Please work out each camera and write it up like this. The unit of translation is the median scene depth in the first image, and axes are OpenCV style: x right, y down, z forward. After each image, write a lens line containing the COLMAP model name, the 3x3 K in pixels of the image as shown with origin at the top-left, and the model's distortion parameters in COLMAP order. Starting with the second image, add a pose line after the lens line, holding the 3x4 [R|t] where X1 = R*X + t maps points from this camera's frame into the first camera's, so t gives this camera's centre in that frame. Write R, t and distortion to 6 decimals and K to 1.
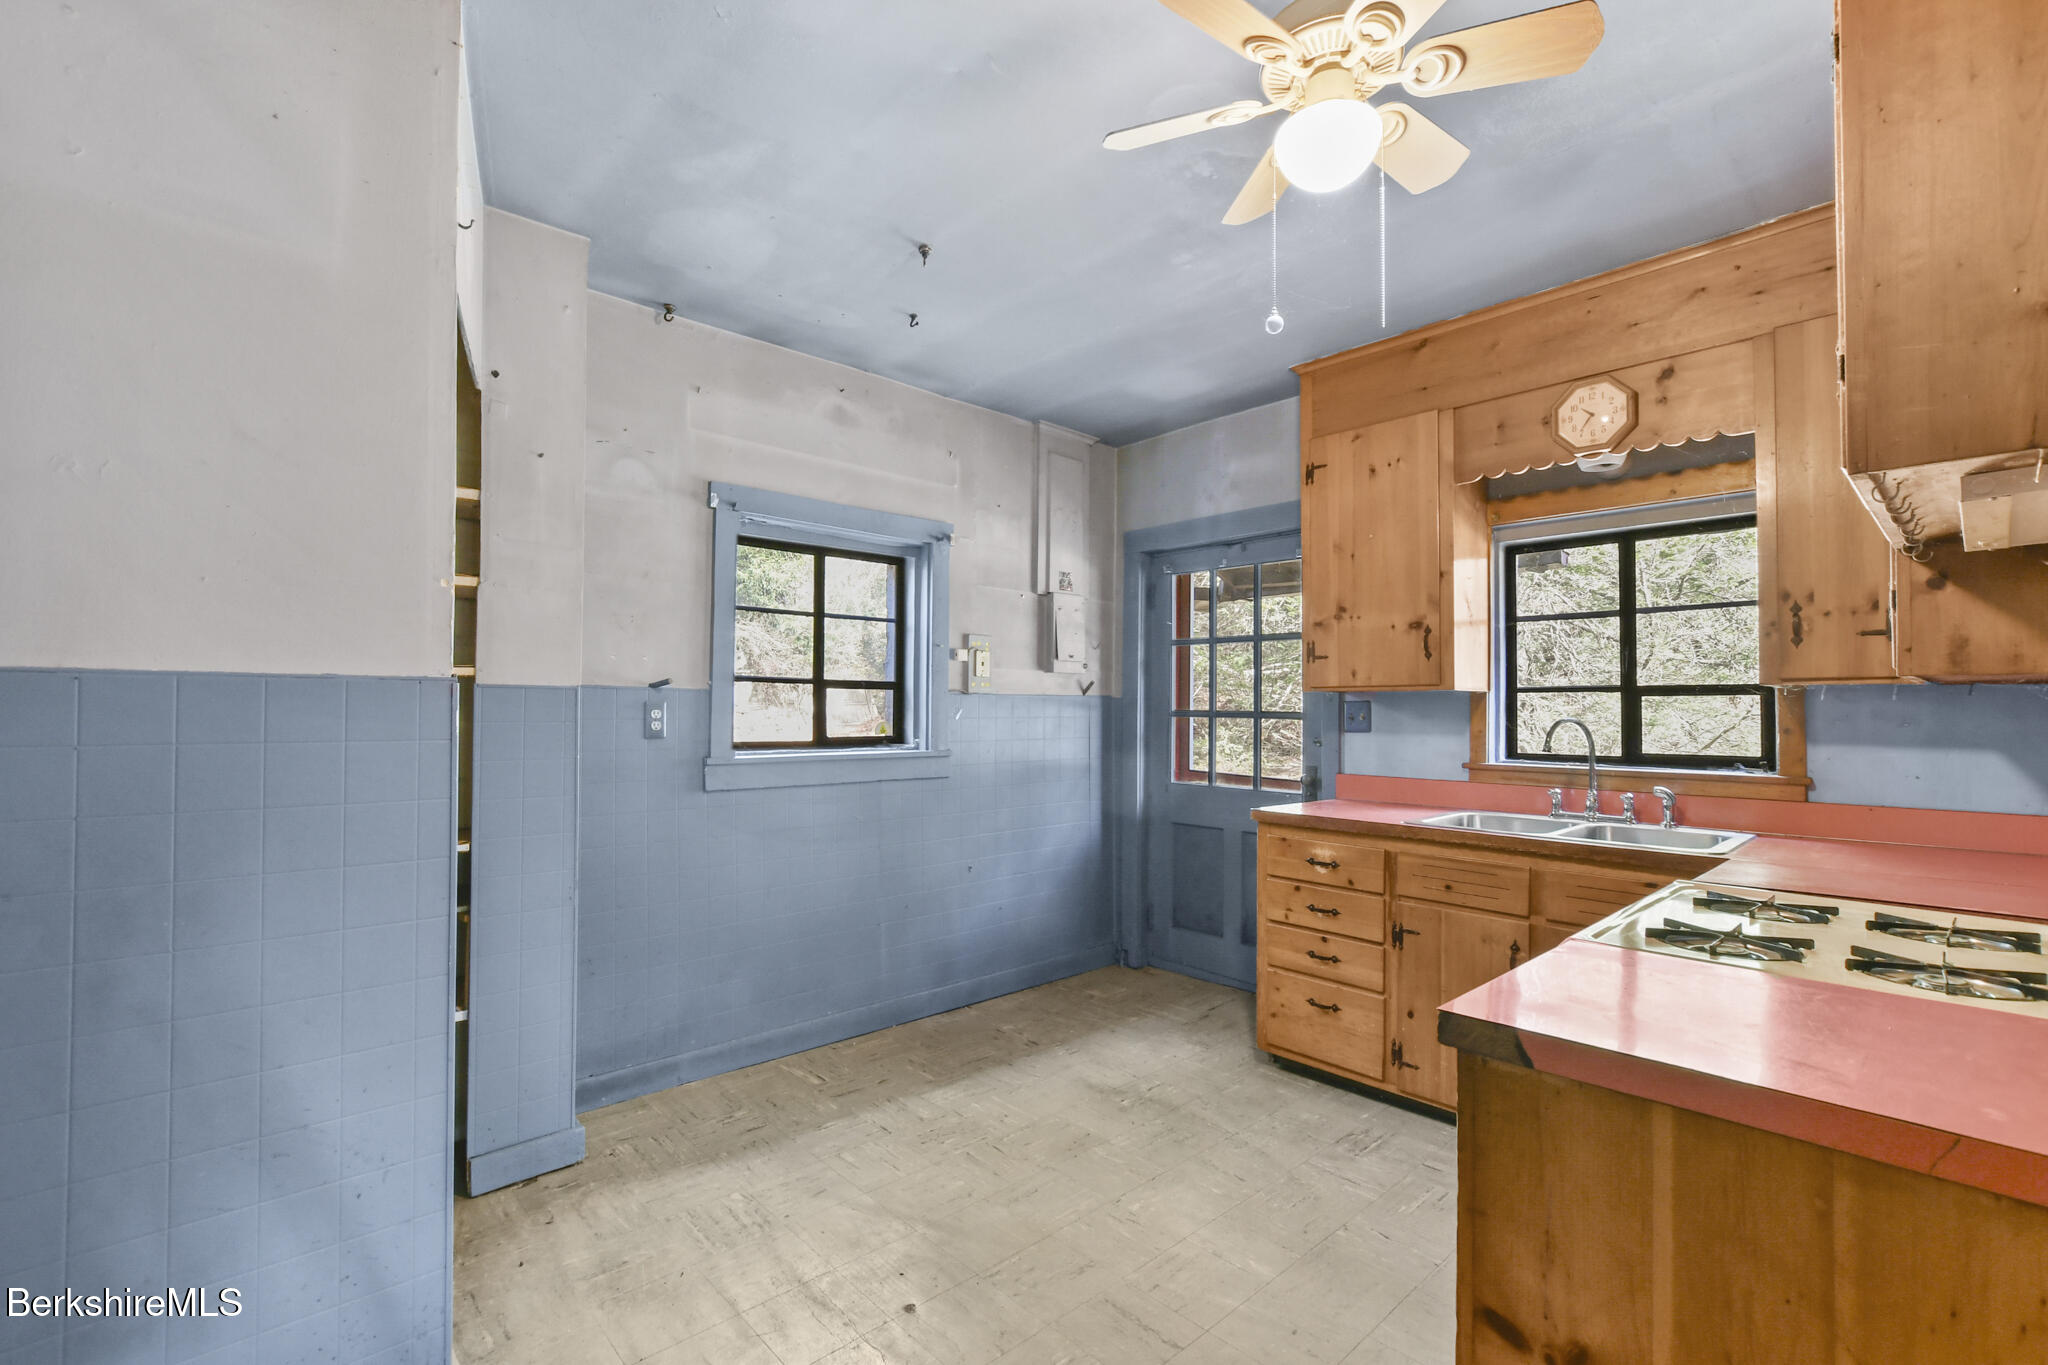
lens RADIAL K [[920.4, 0, 1064.0], [0, 920.4, 687.9], [0, 0, 1]] dist [-0.009419, 0.003652]
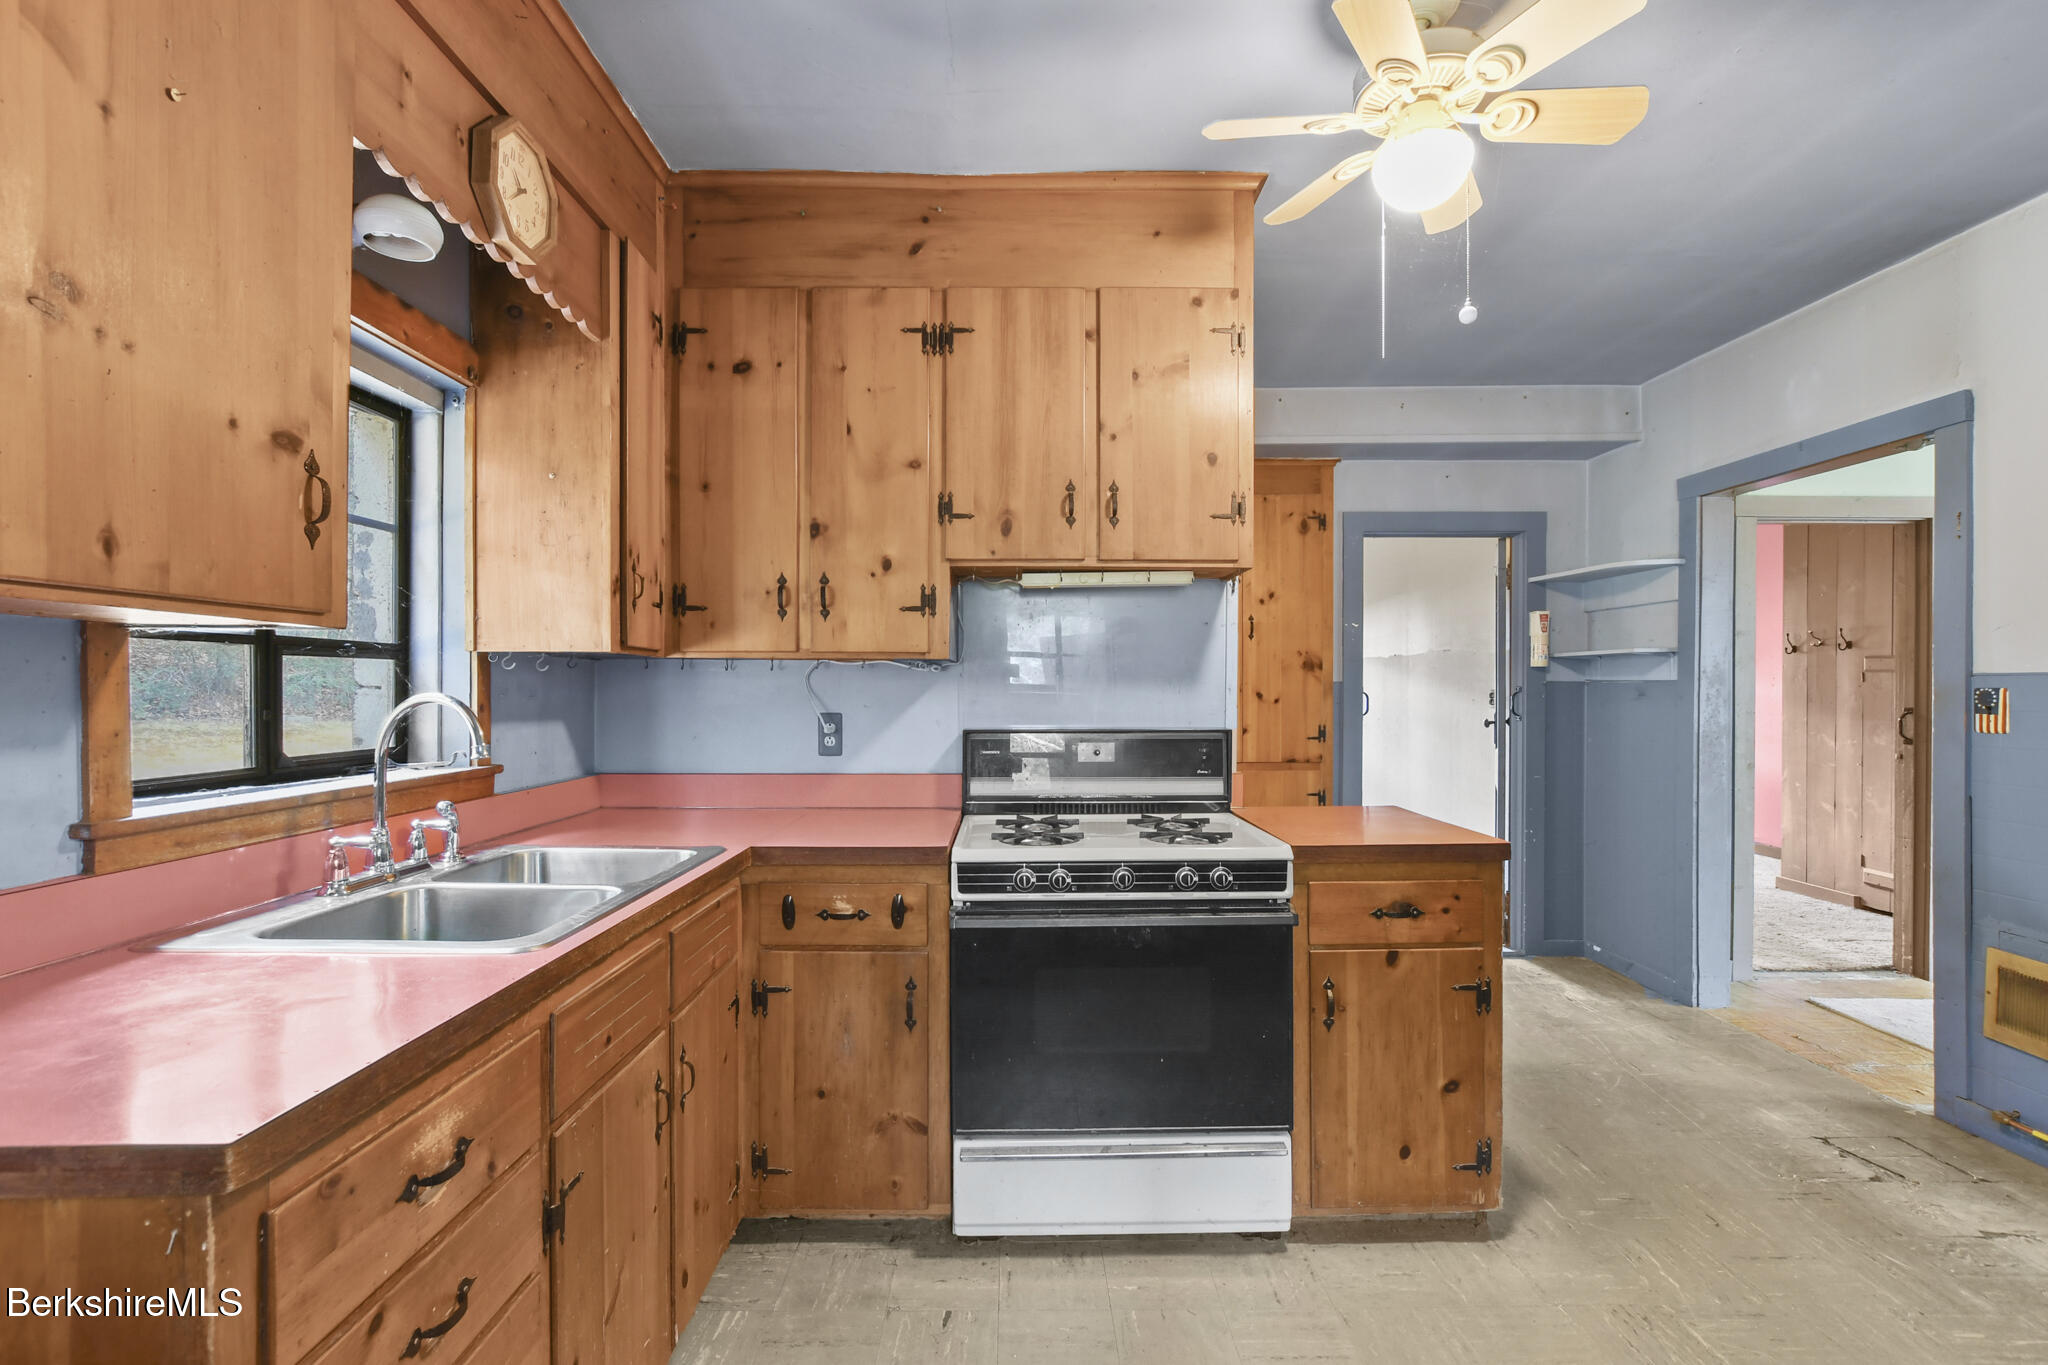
lens RADIAL K [[920.4, 0, 1014.1], [0, 920.4, 688.8], [0, 0, 1]] dist [-0.009419, 0.003652]
pose [[-0.716486, -0.005296, 0.697582, -0.072989], [-0.022157, 0.999639, -0.015167, 0.028146], [-0.697250, -0.026323, -0.716345, 1.080151]]
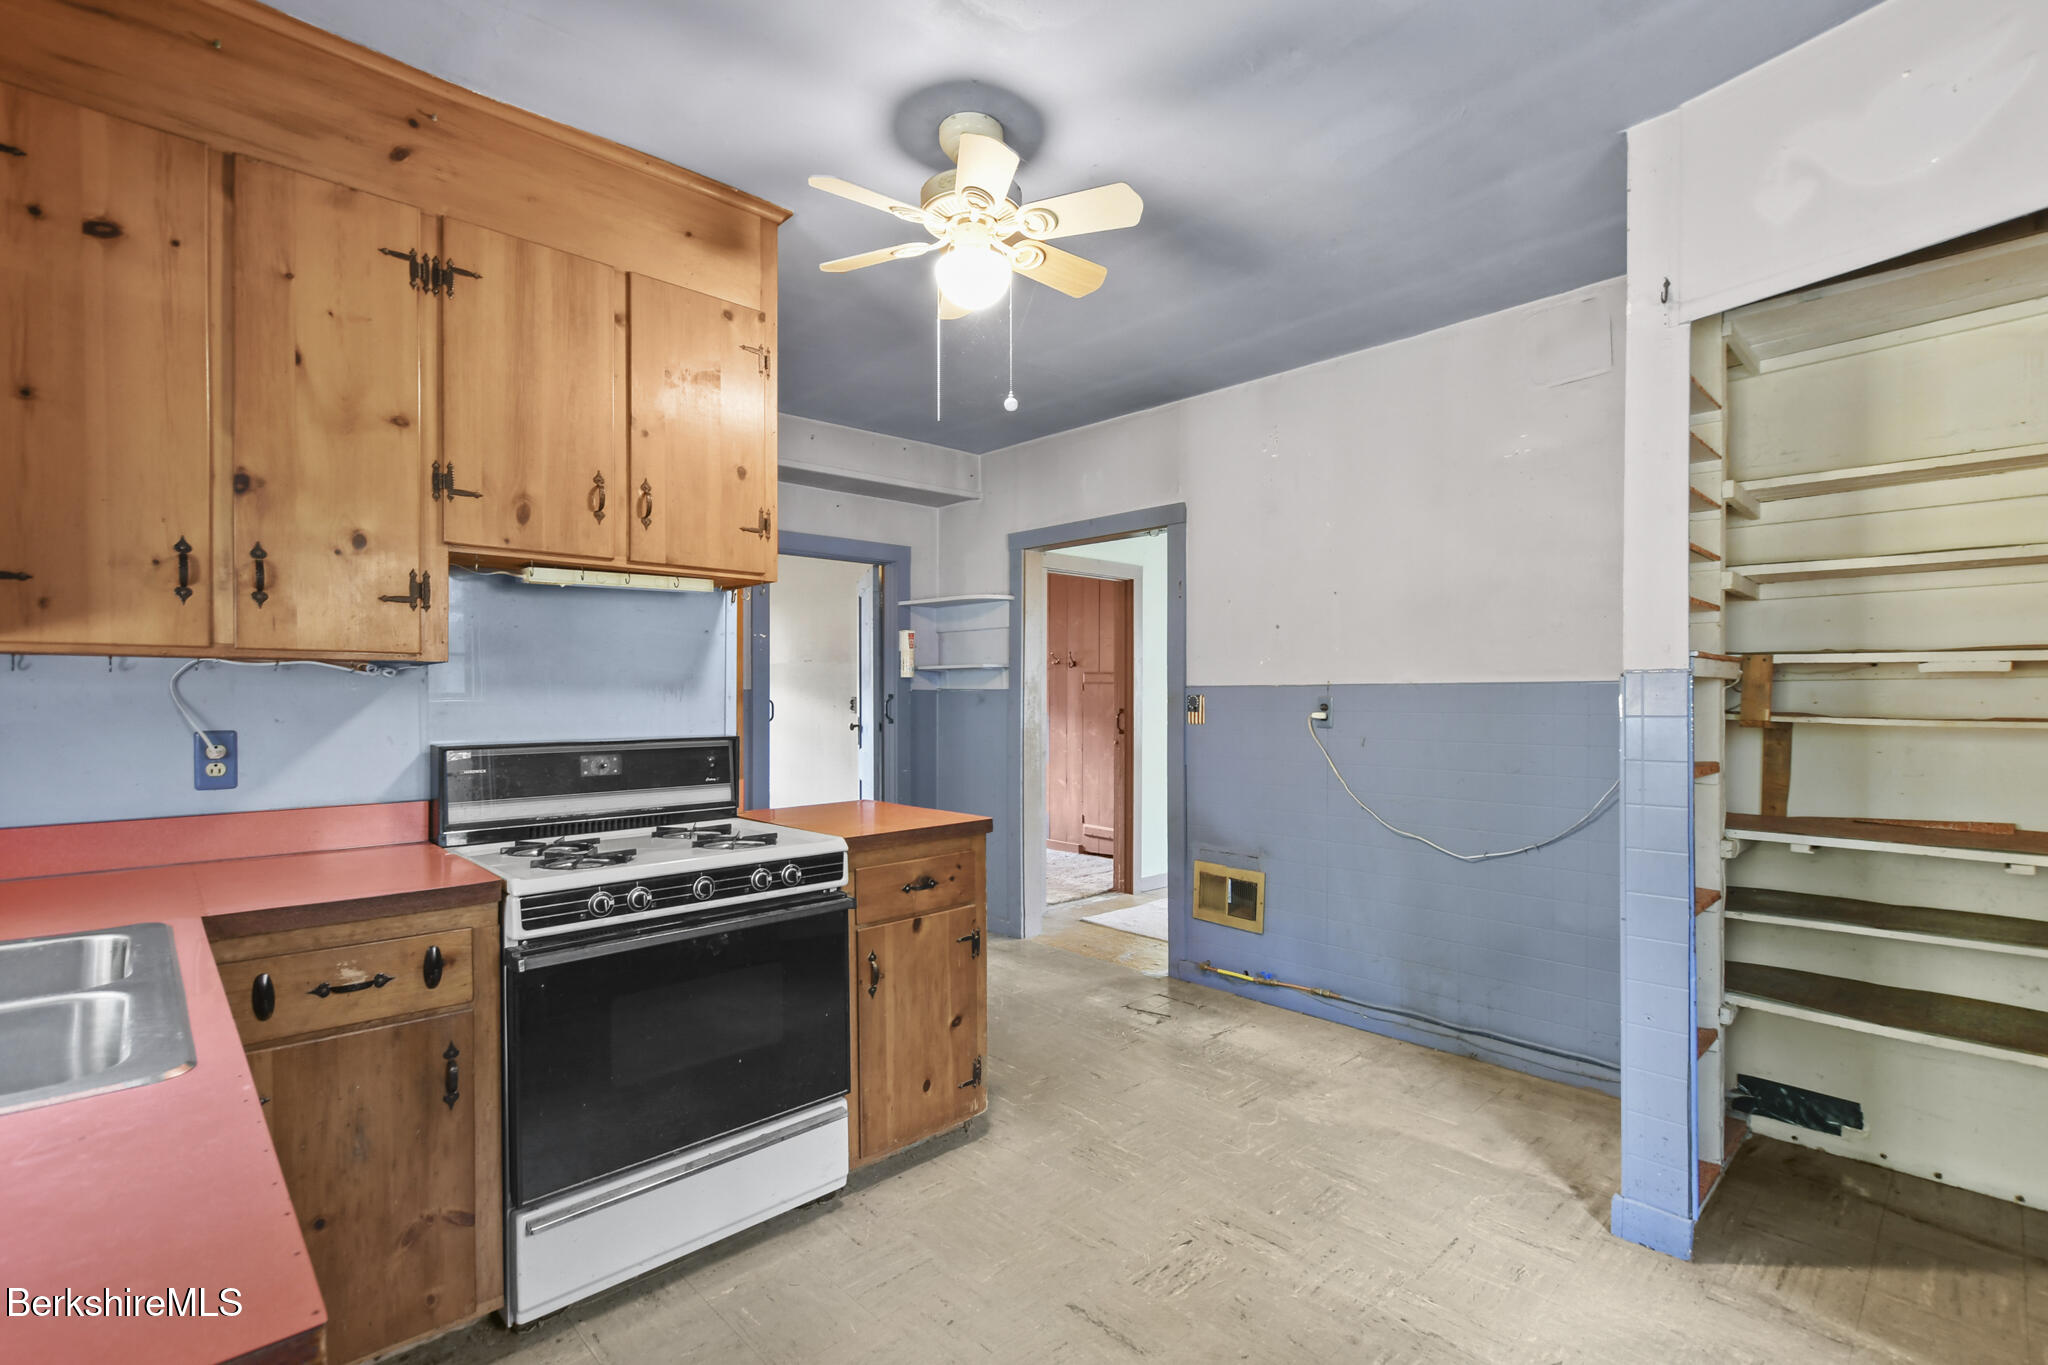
lens RADIAL K [[955.8, 0, 1013.3], [0, 955.8, 697.9], [0, 0, 1]] dist [-0.002517, 0.002305]
pose [[-0.999783, -0.002662, 0.020675, 0.092952], [-0.003163, 0.999700, -0.024267, 0.032850], [-0.020605, -0.024328, -0.999492, 1.225642]]
